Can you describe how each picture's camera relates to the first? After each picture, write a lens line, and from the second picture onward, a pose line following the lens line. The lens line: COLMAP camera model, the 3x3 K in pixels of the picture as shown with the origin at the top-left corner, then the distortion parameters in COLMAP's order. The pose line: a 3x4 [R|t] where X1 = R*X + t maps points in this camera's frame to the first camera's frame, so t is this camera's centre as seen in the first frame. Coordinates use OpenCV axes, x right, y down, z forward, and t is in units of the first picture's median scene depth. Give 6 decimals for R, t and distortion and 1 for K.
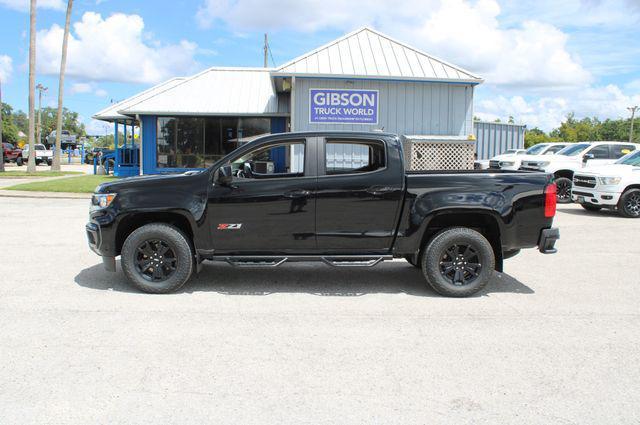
lens RADIAL K [[575.4, 0, 316.3], [0, 575.4, 215.2], [0, 0, 1]] dist [-0.157876, 0.166110]
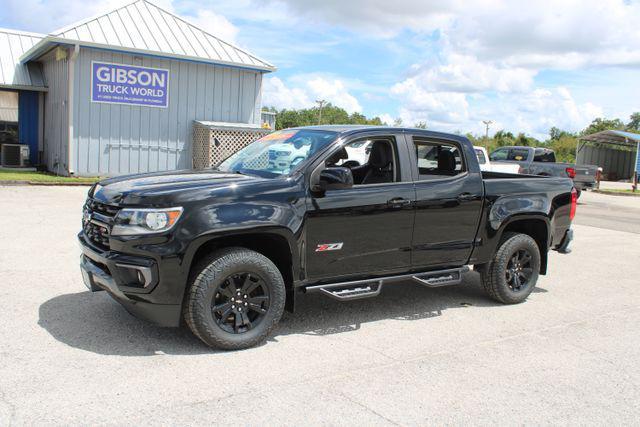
lens RADIAL K [[575.4, 0, 316.3], [0, 575.4, 216.2], [0, 0, 1]] dist [-0.157876, 0.166110]
pose [[0.848632, -0.030712, 0.528091, -0.174307], [0.014256, 0.999278, 0.035206, -0.014983], [-0.528791, -0.022348, 0.848458, 0.109775]]
